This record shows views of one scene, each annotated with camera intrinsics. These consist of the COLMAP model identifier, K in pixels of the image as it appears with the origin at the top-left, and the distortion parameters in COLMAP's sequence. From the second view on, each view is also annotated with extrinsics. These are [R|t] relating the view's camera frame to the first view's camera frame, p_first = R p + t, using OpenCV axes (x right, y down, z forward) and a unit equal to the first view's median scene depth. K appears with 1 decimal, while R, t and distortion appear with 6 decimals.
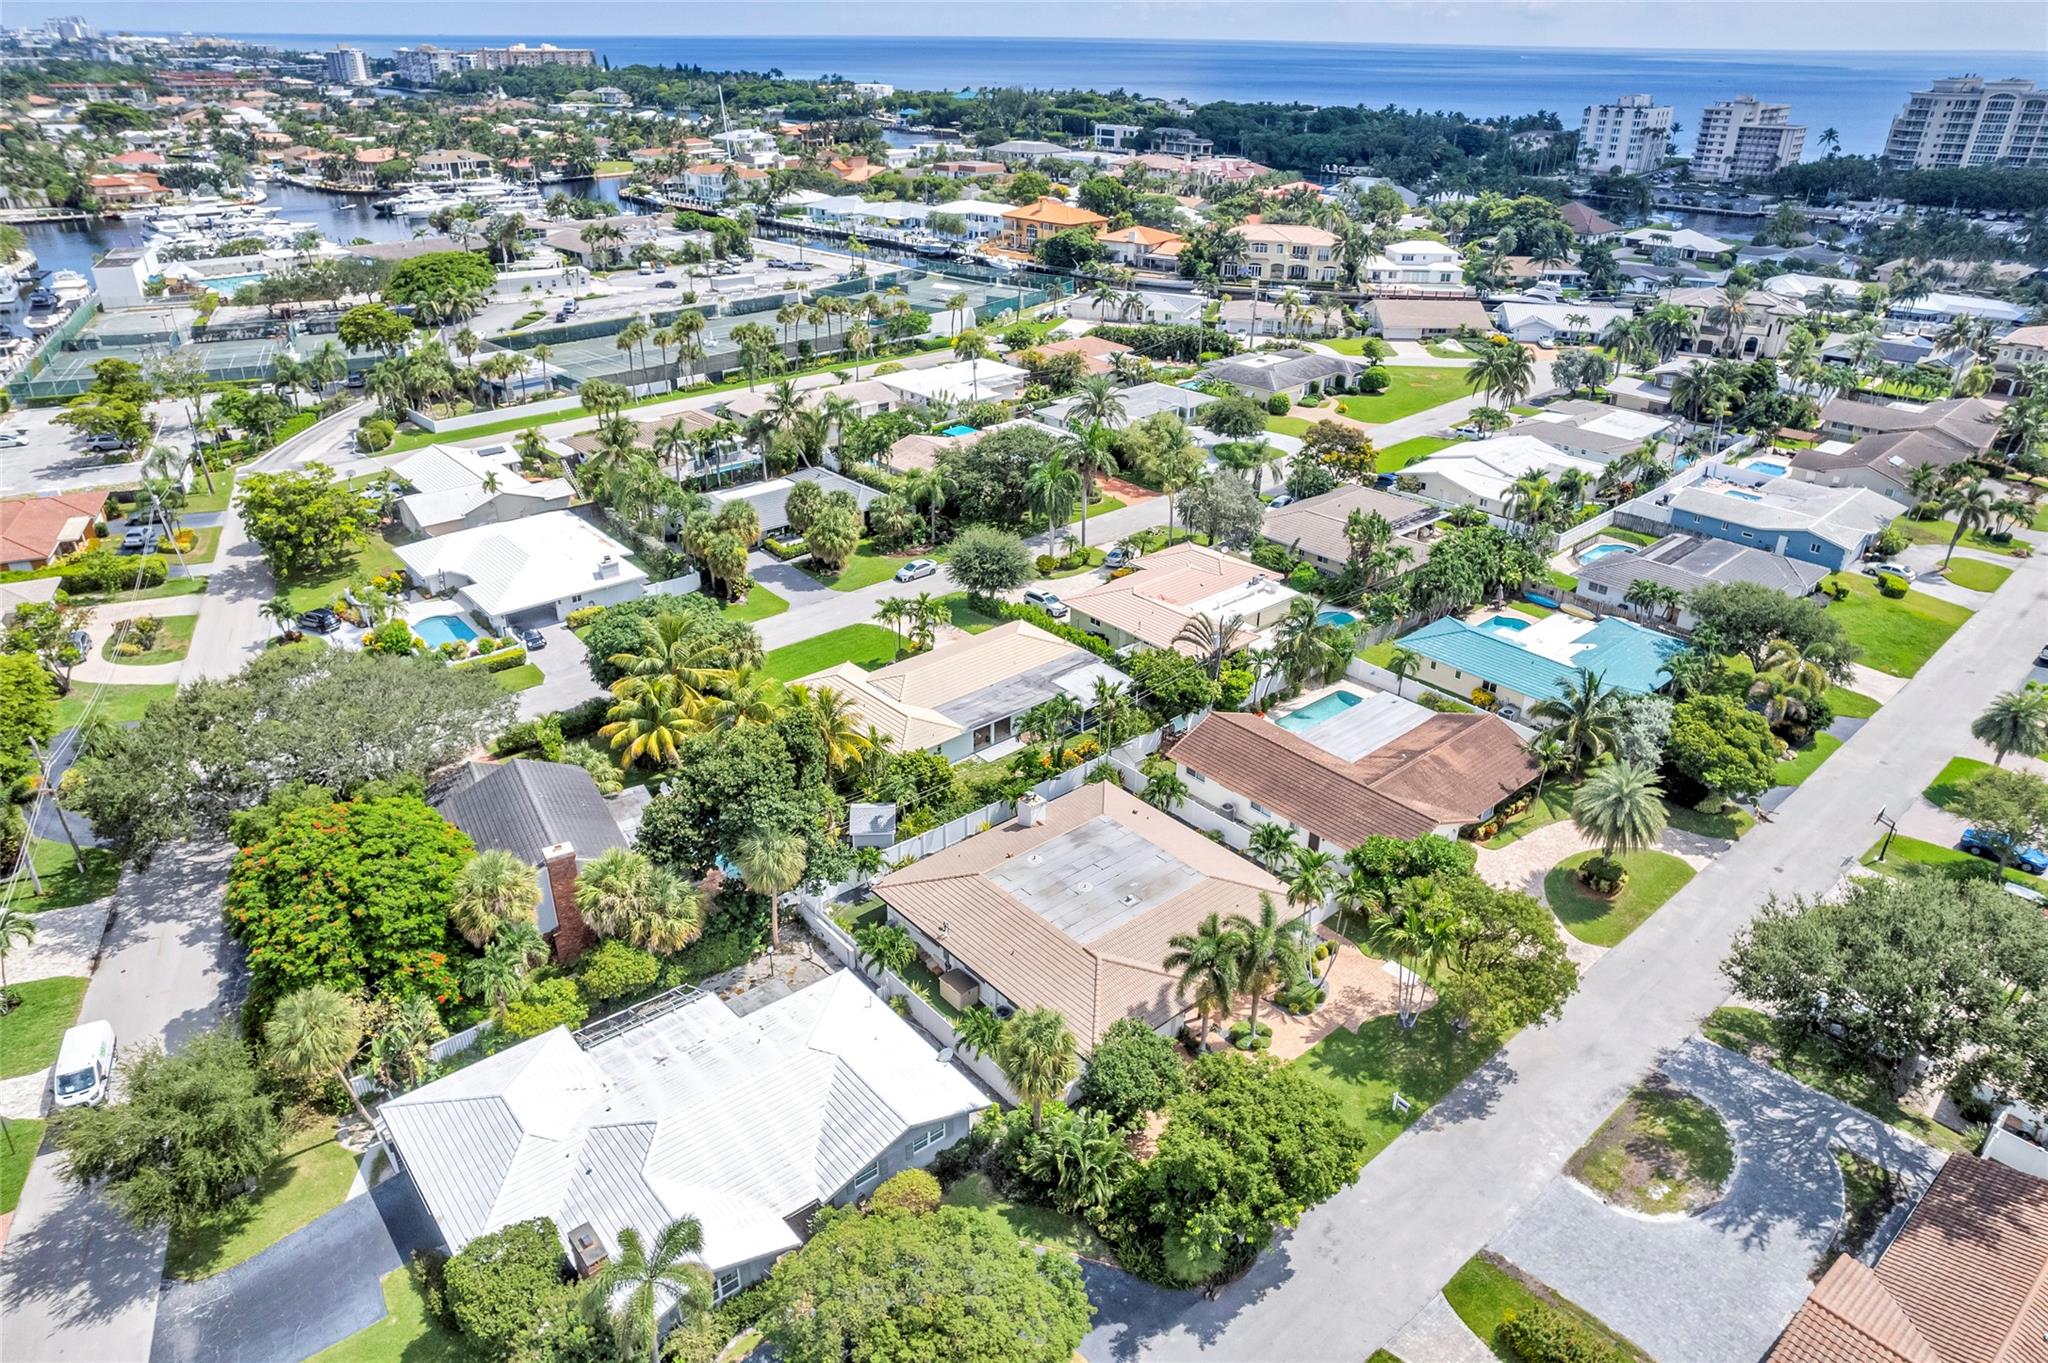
lens RADIAL K [[1317.4, 0, 1039.9], [0, 1317.4, 686.9], [0, 0, 1]] dist [-0.076989, 0.068719]
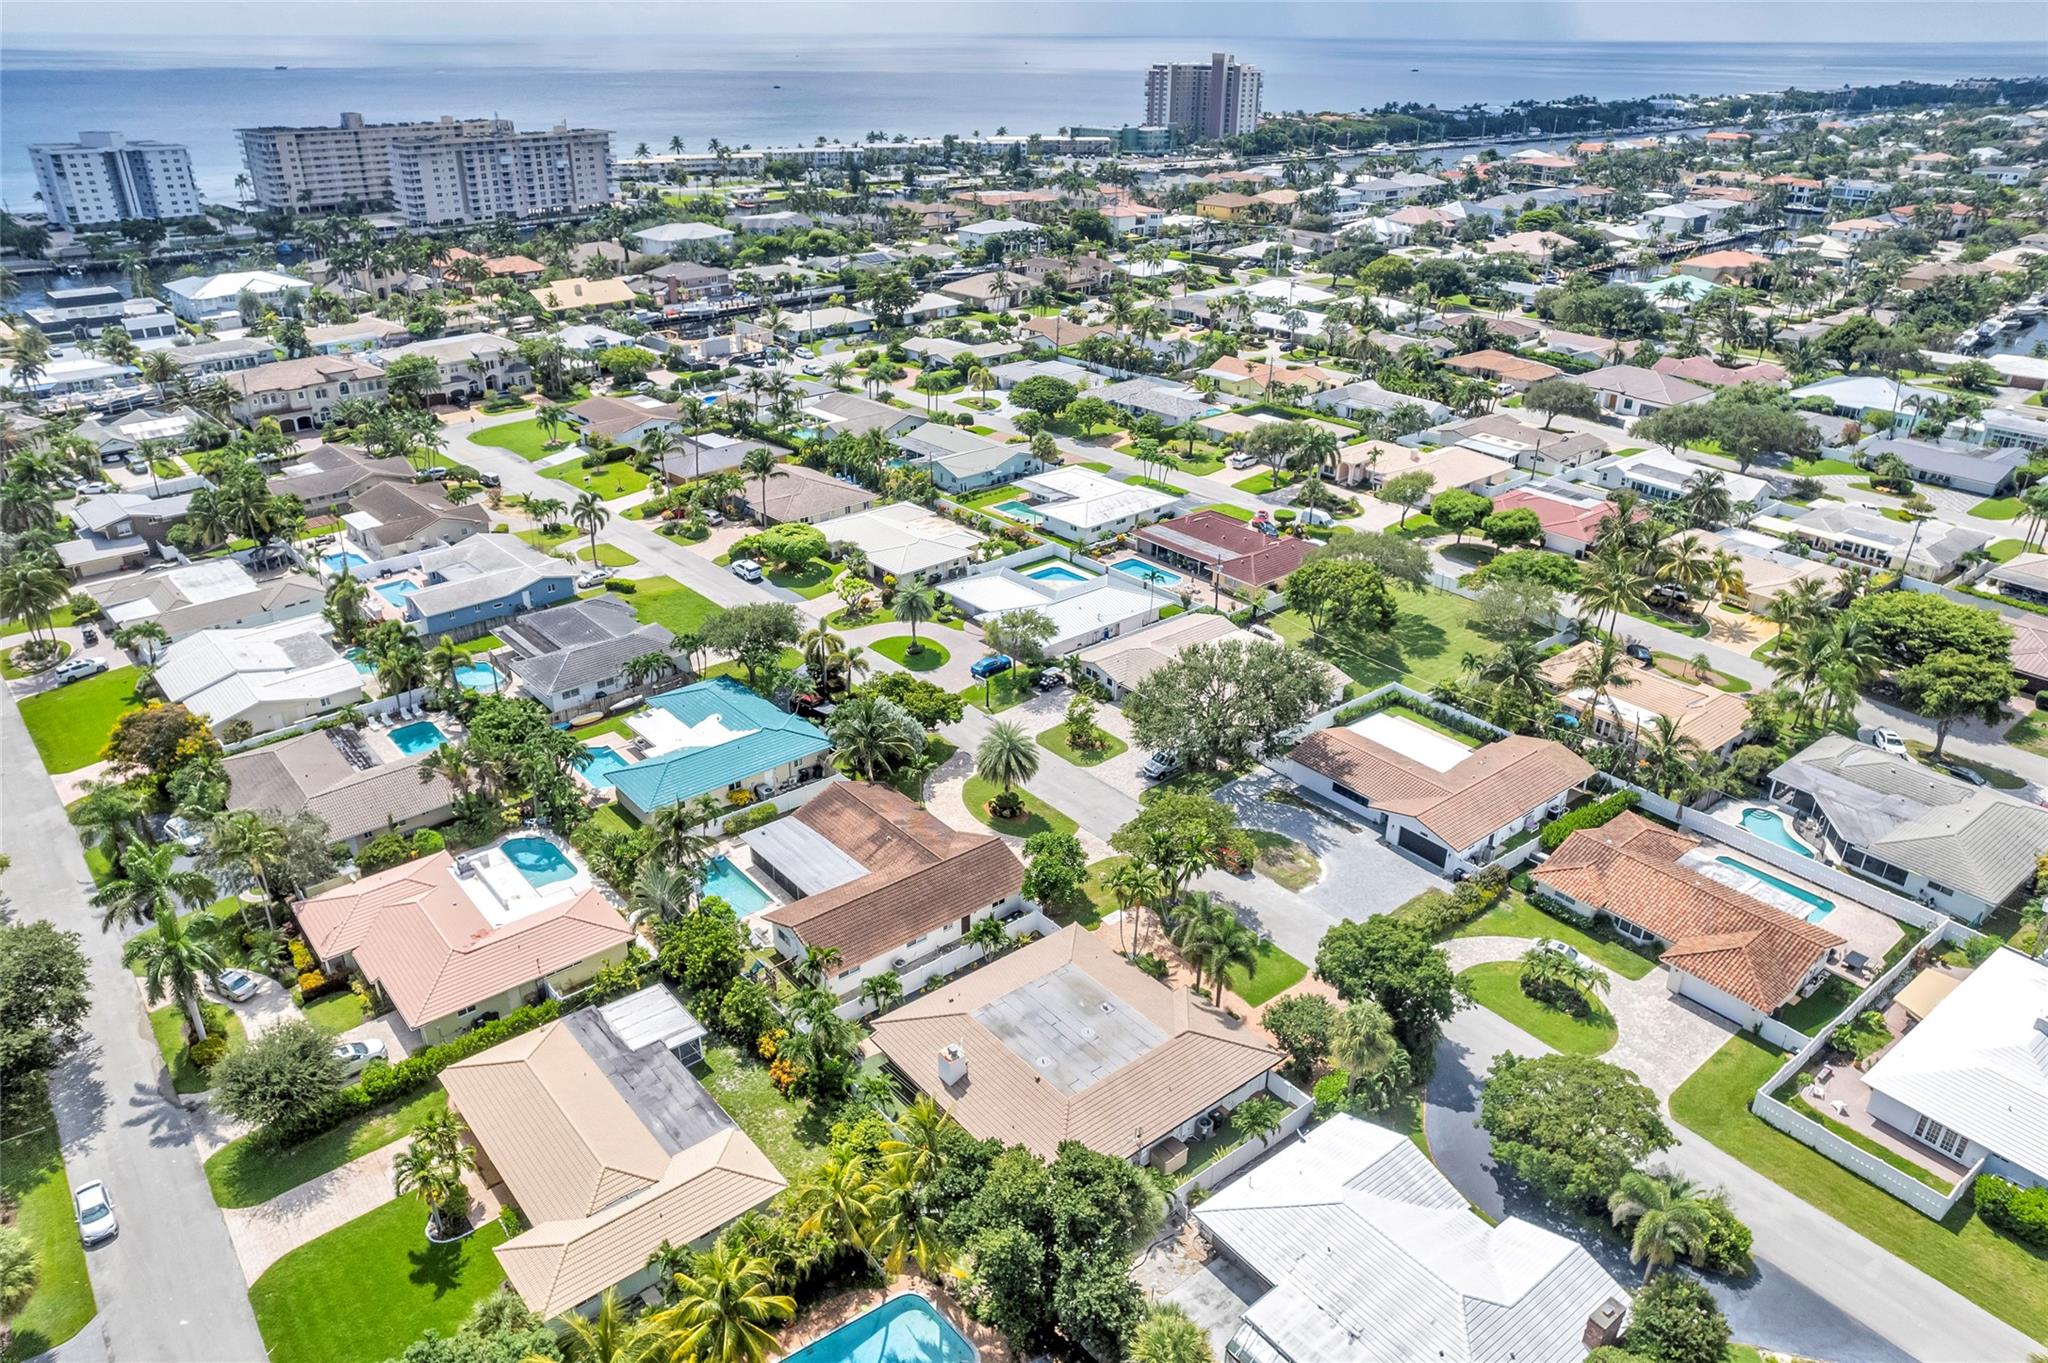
lens RADIAL K [[1335.0, 0, 1024.0], [0, 1335.0, 681.5], [0, 0, 1]] dist [-0.079230, 0.067671]
pose [[0.037081, -0.449808, 0.892355, -0.466269], [0.443330, 0.807691, 0.388709, -0.306060], [-0.895591, 0.381194, 0.229363, 0.375144]]
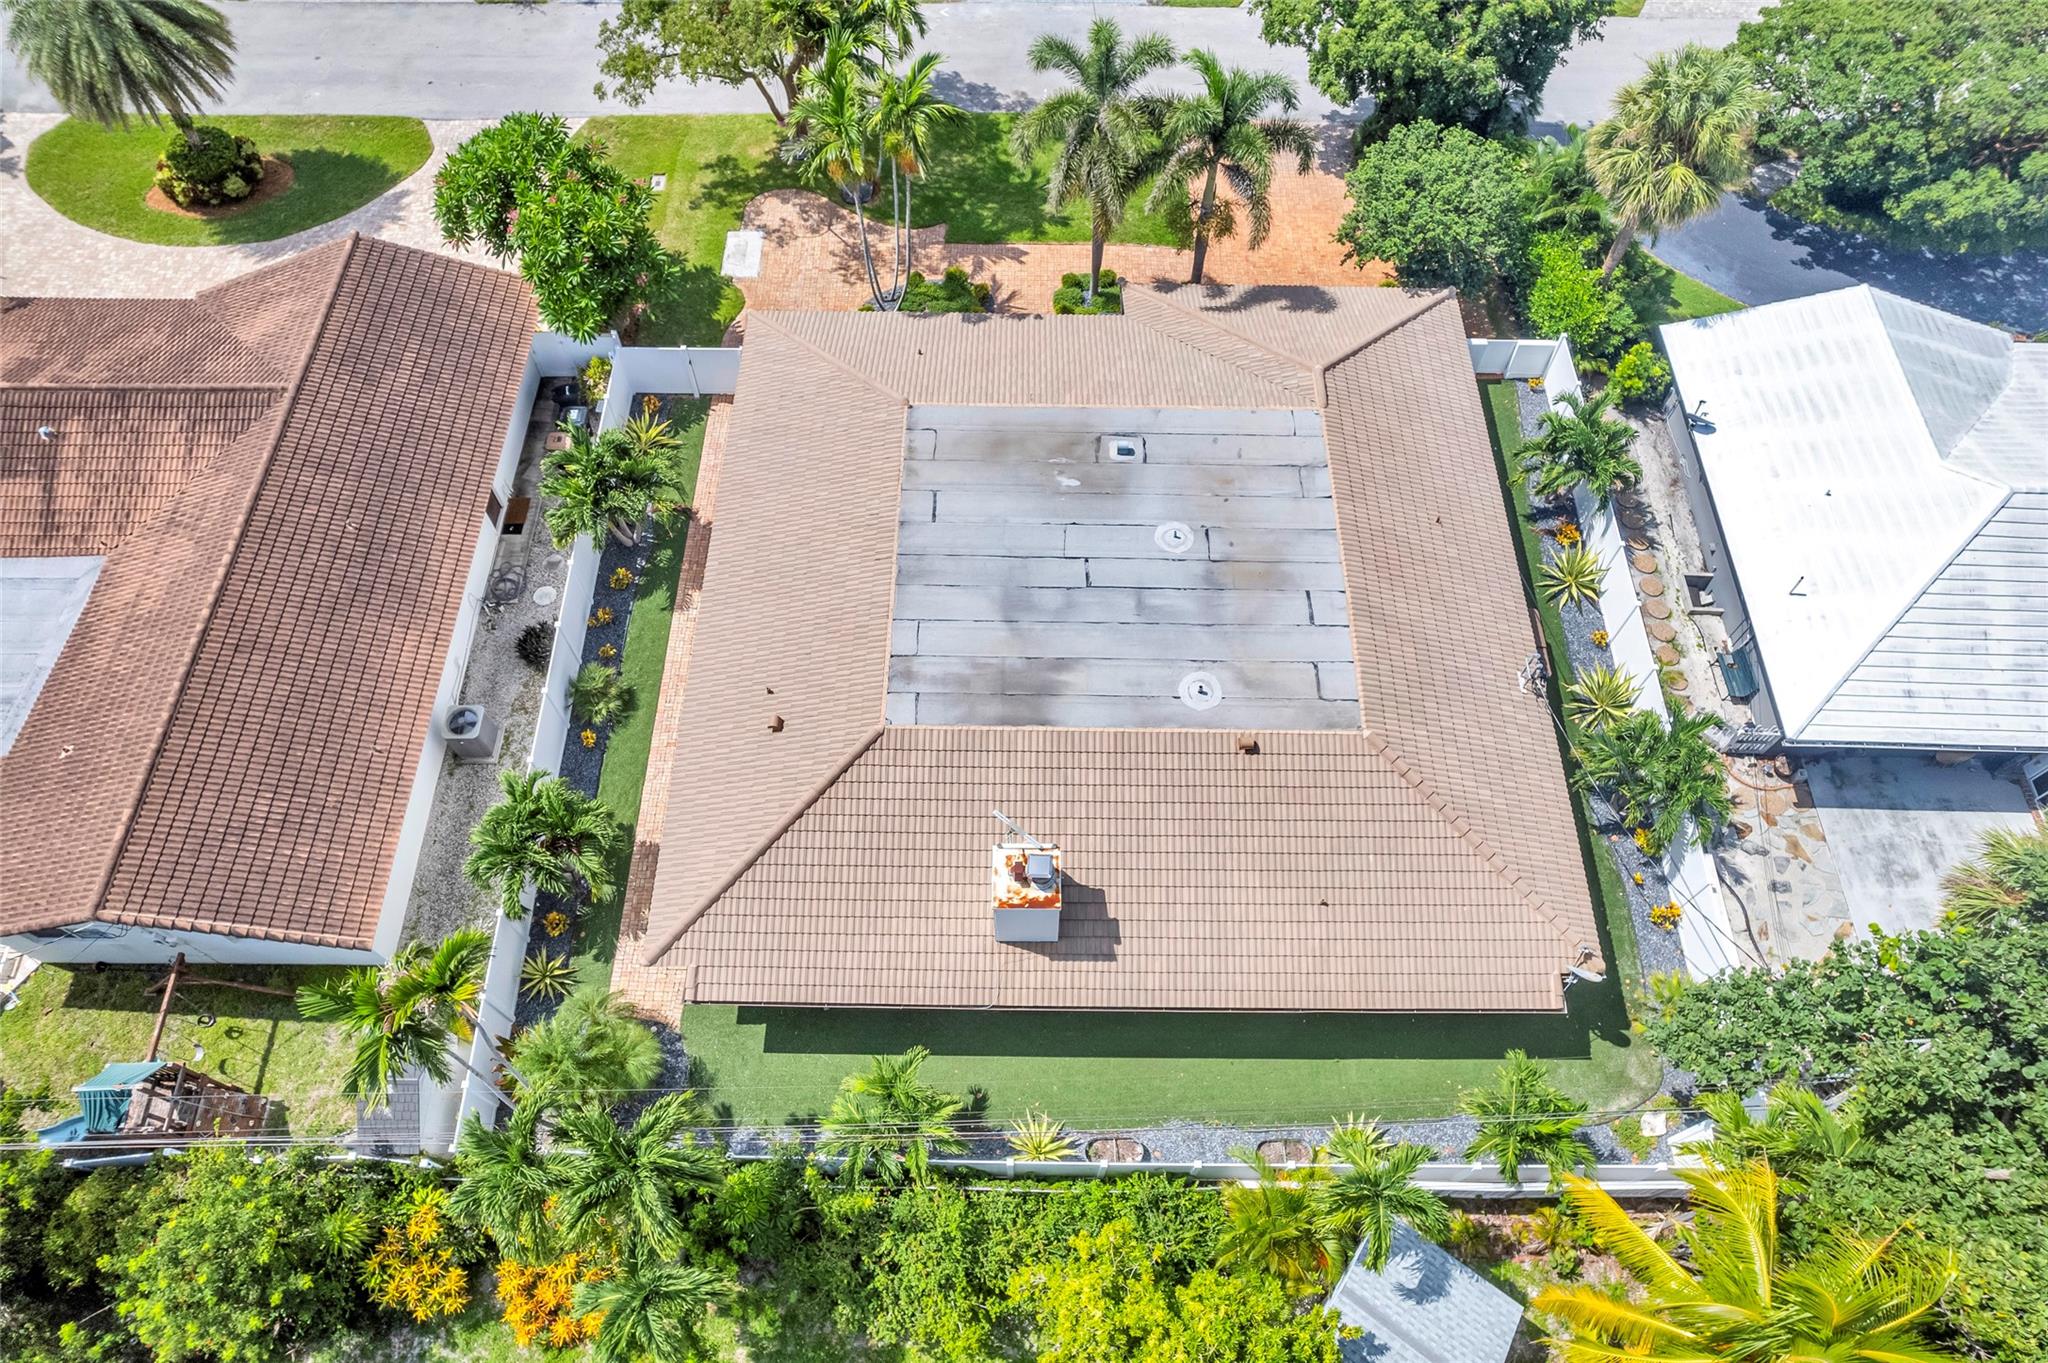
lens RADIAL K [[1295.5, 0, 1031.7], [0, 1295.5, 654.6], [0, 0, 1]] dist [-0.065807, 0.063167]
pose [[-0.749708, -0.582450, 0.314149, -0.047849], [0.280123, 0.150774, 0.948050, -0.127112], [-0.599557, 0.798761, 0.050121, 0.569935]]
